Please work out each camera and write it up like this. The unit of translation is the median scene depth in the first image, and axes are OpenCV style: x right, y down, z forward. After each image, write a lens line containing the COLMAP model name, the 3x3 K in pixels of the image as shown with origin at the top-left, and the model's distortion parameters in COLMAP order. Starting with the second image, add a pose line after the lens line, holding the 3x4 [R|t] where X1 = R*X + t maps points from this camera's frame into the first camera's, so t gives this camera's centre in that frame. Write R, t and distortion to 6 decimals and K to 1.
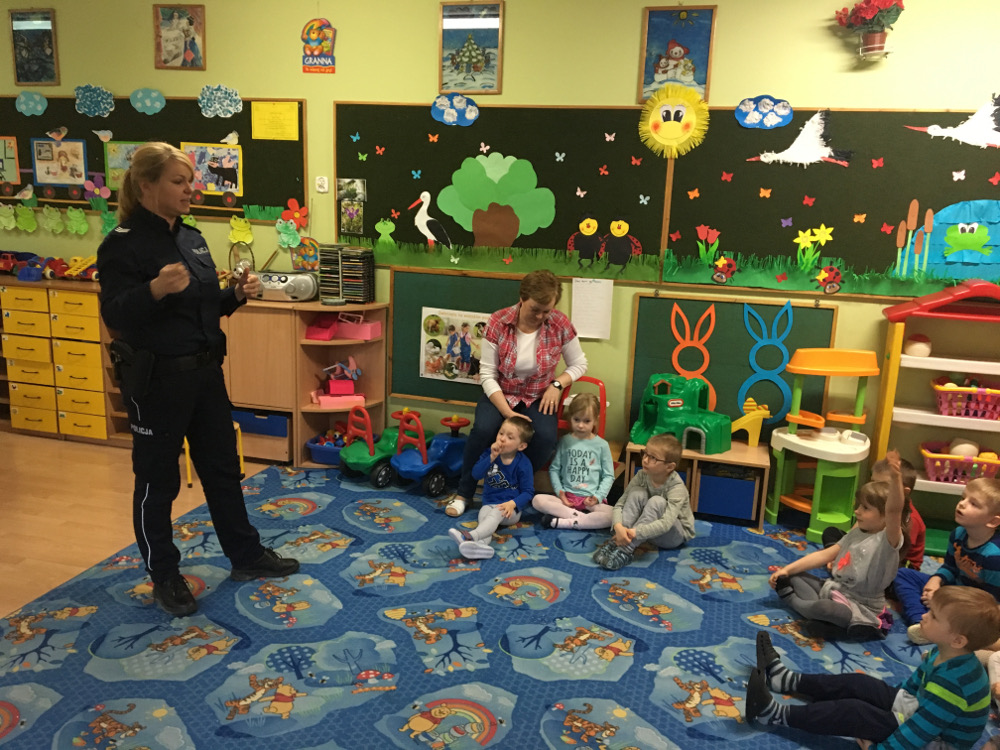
lens RADIAL K [[884.3, 0, 500.0], [0, 884.3, 375.0], [0, 0, 1]] dist [0.094838, -0.172572]
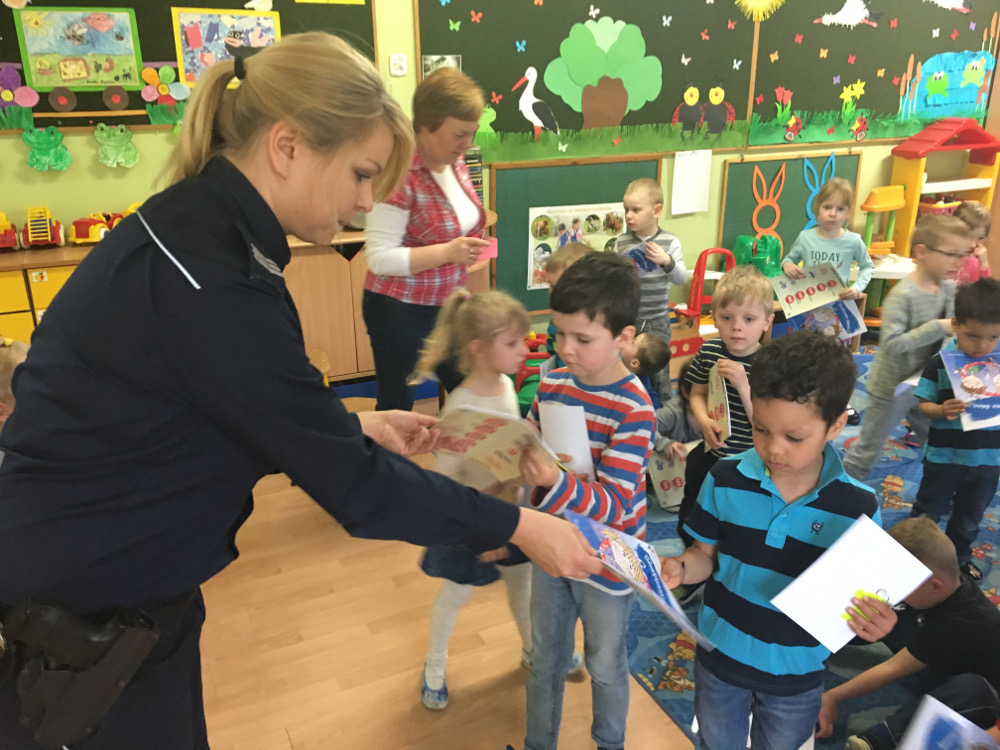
lens RADIAL K [[884.3, 0, 500.0], [0, 884.3, 375.0], [0, 0, 1]] dist [0.094838, -0.172572]
pose [[0.735116, -0.261789, 0.625356, -0.727266], [0.172609, 0.964310, 0.200779, -0.103964], [-0.655599, -0.039654, 0.754067, 0.385693]]
